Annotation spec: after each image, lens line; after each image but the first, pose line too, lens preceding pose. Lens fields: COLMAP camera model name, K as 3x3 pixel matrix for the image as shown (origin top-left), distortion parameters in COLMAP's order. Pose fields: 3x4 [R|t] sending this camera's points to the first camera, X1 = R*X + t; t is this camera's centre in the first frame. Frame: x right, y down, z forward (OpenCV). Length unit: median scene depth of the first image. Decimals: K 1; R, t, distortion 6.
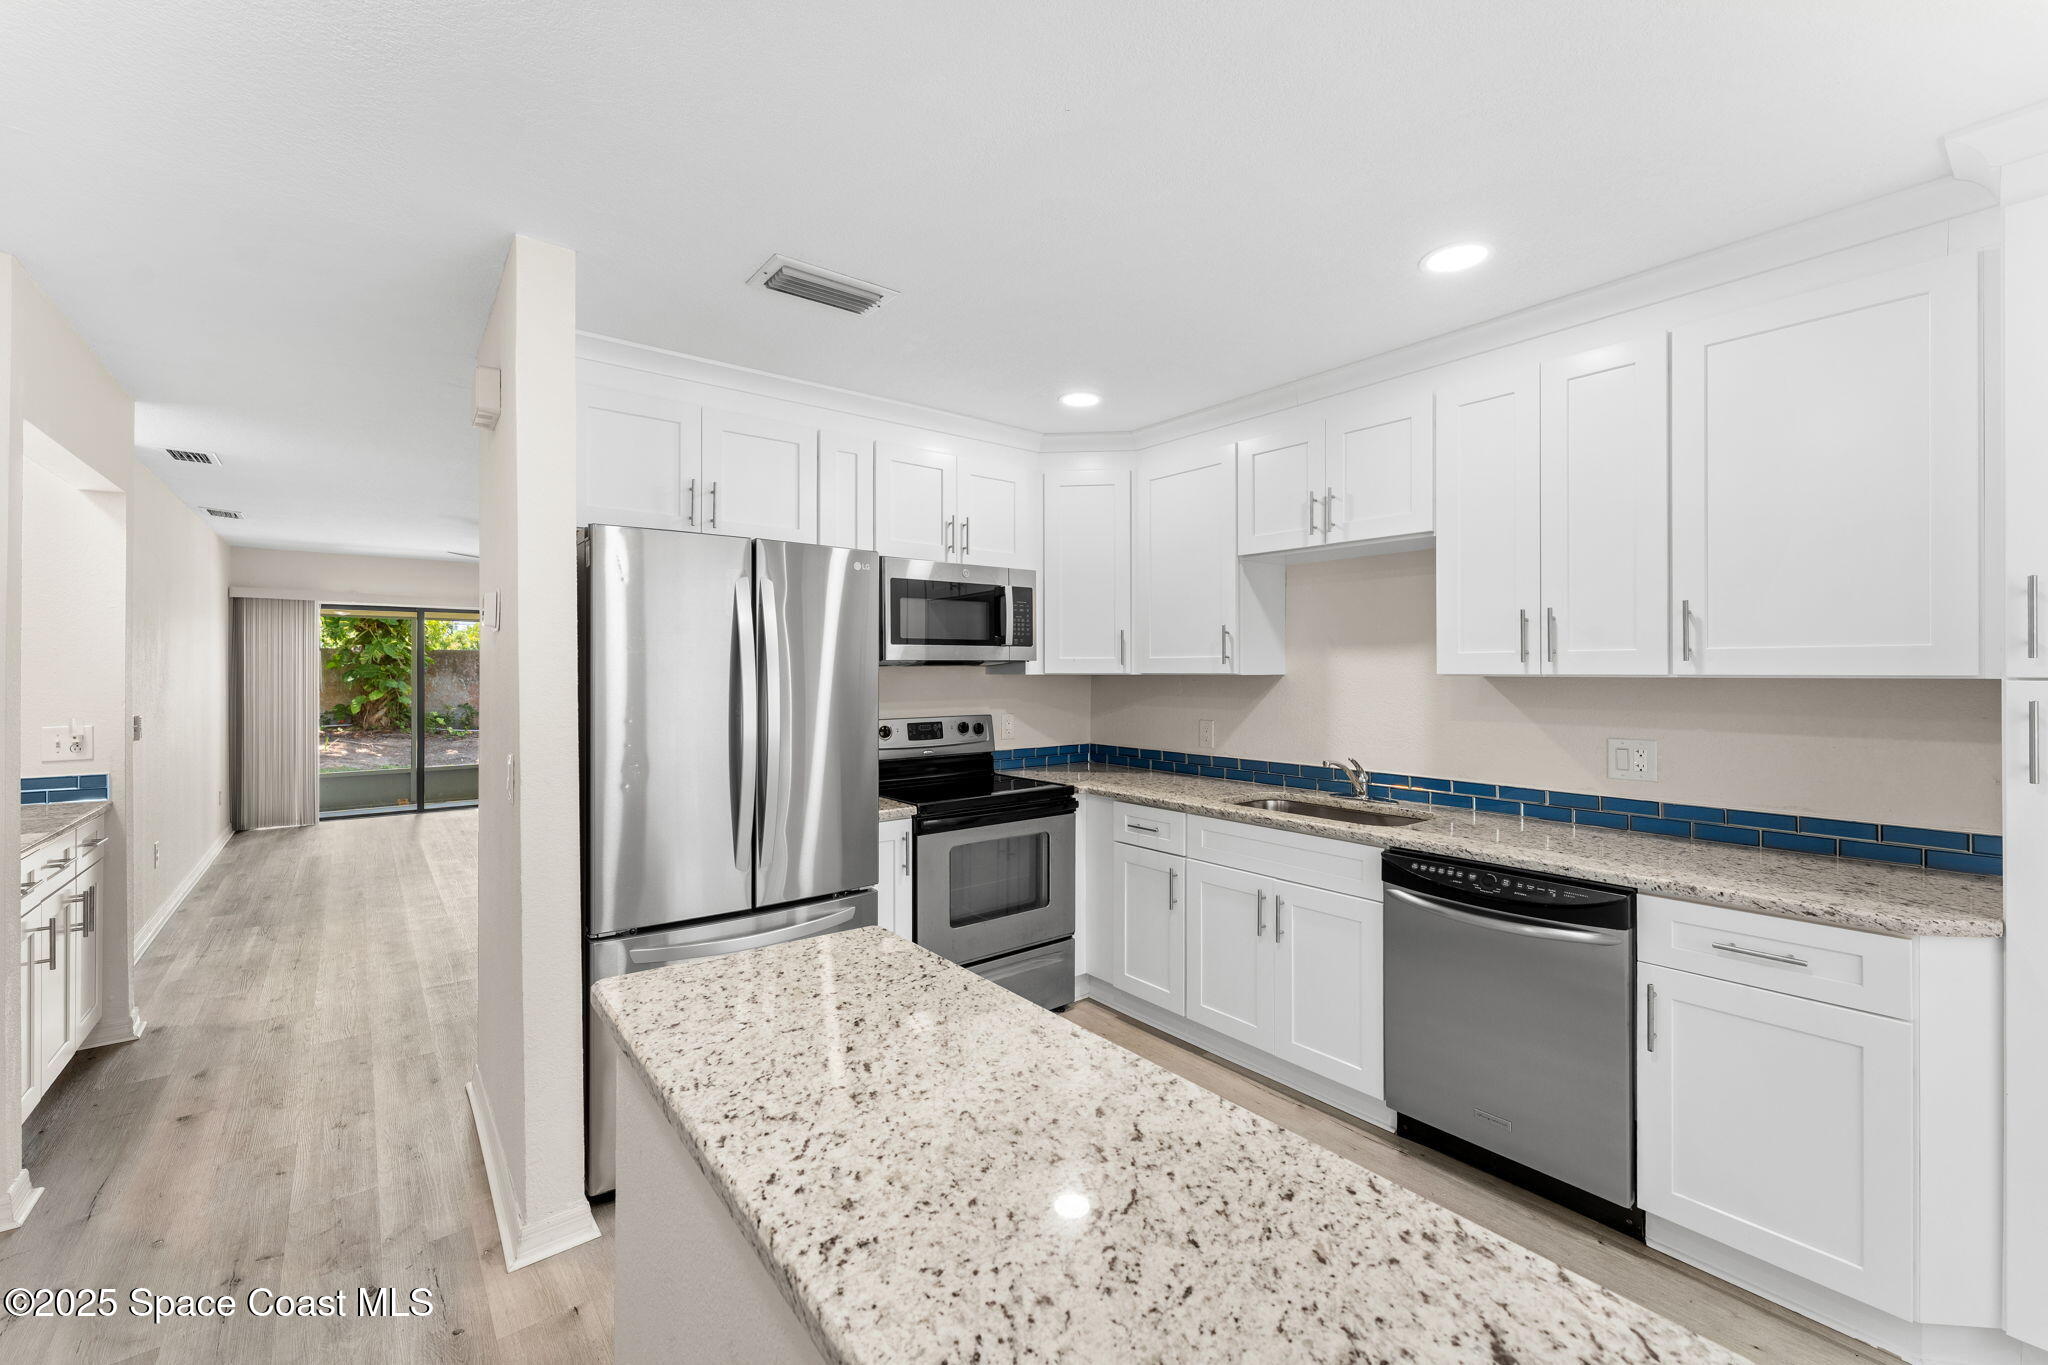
lens RADIAL K [[816.9, 0, 1021.7], [0, 816.9, 677.3], [0, 0, 1]] dist [-0.001537, 0.000051]
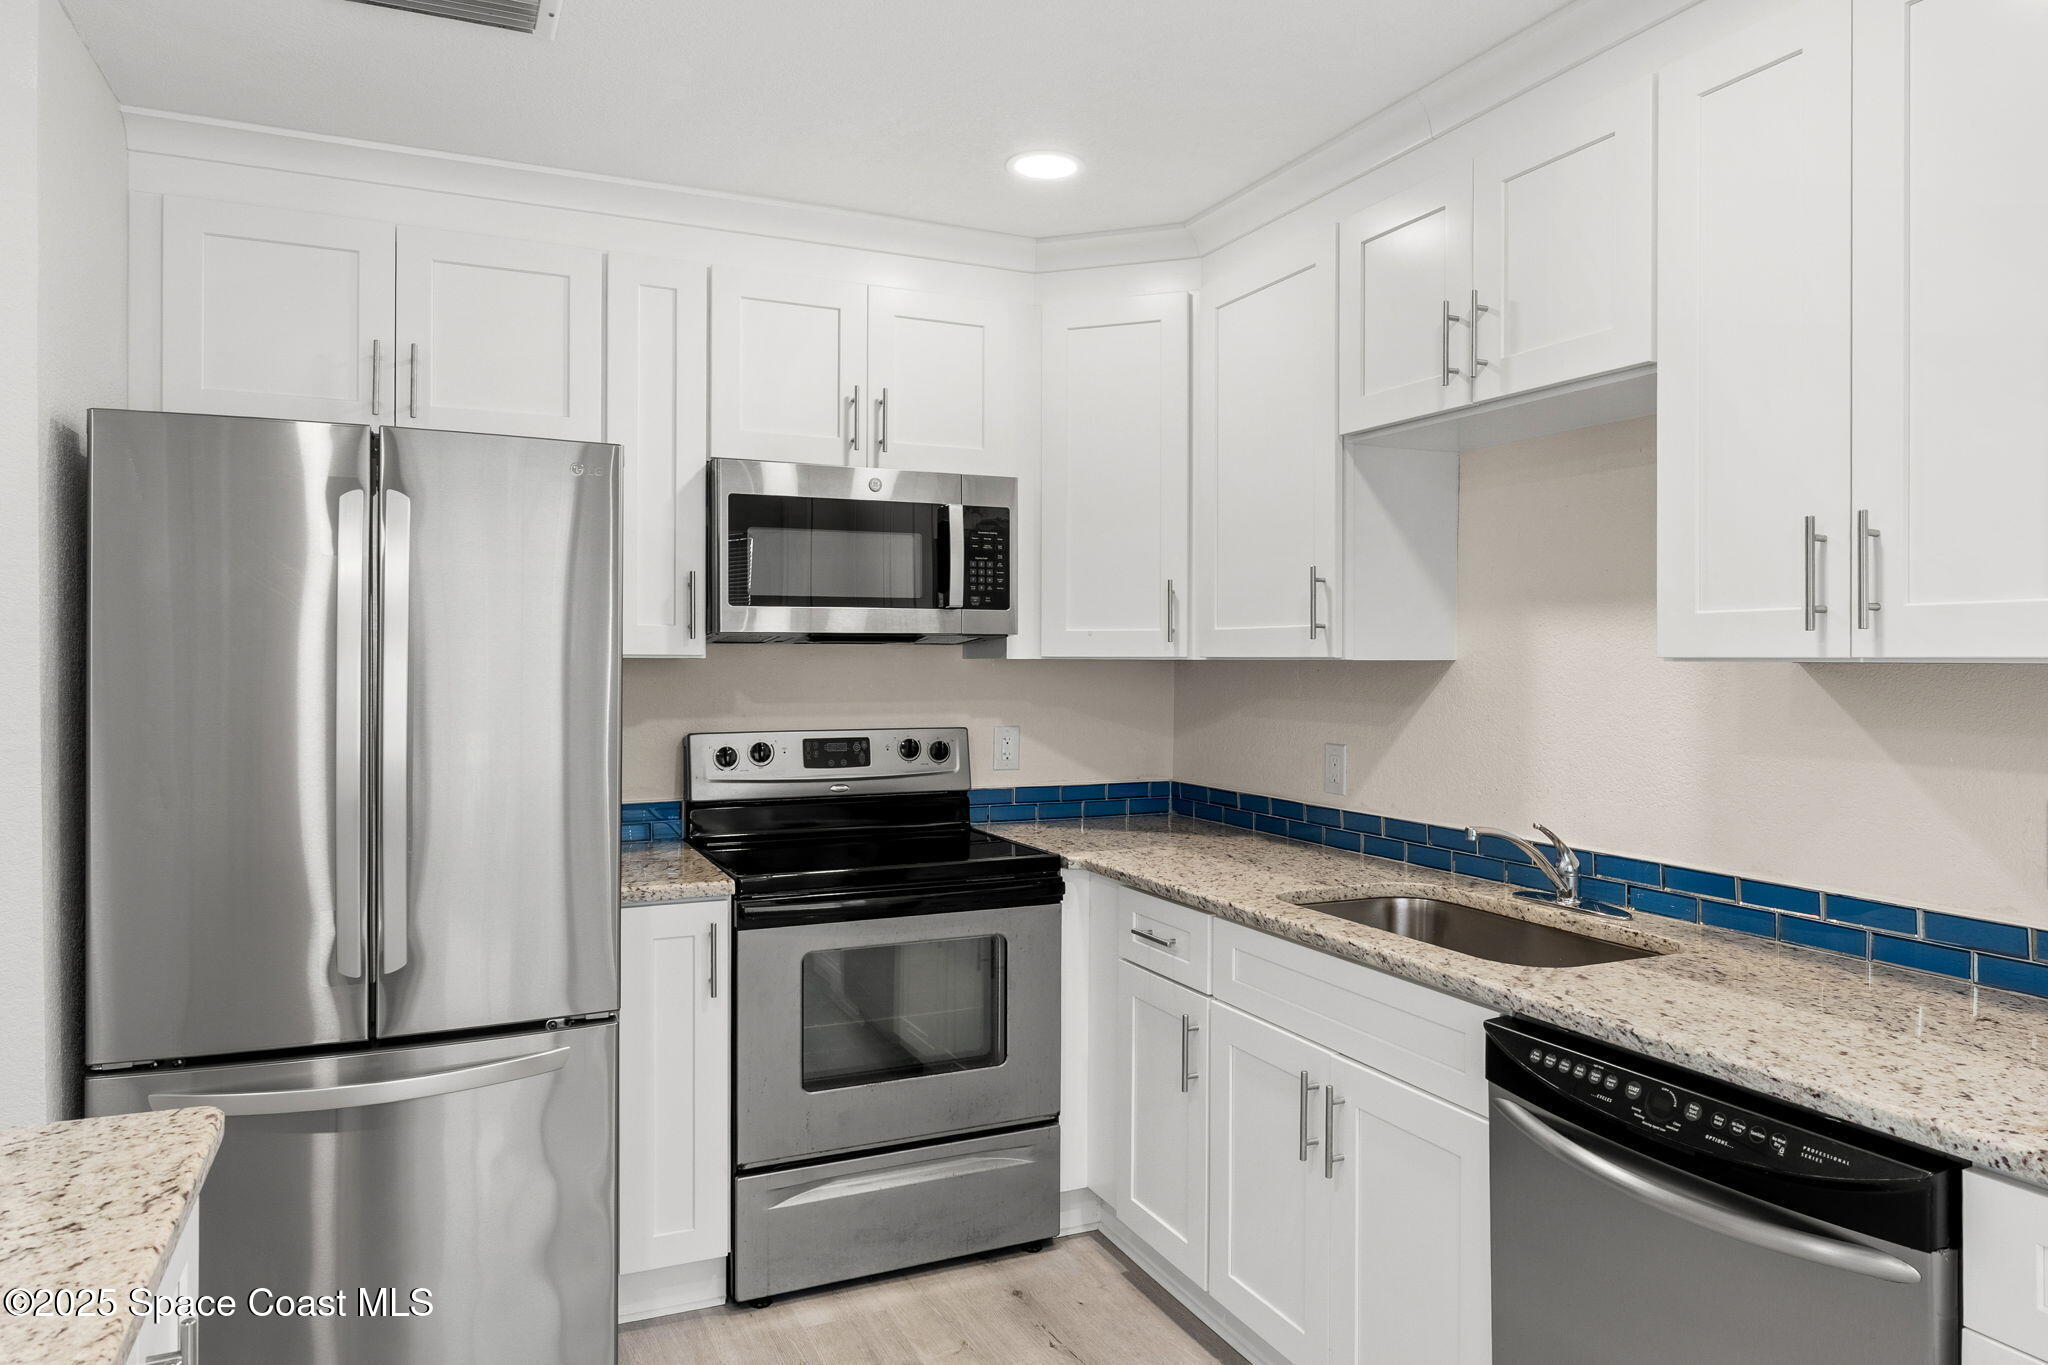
lens RADIAL K [[1273.7, 0, 1024.7], [0, 1273.7, 671.3], [0, 0, 1]] dist [0.002050, -0.004273]
pose [[0.971311, 0.005865, -0.237742, 0.274887], [-0.005515, 0.999983, 0.002137, 0.004330], [0.237751, -0.000765, 0.971326, 0.151698]]
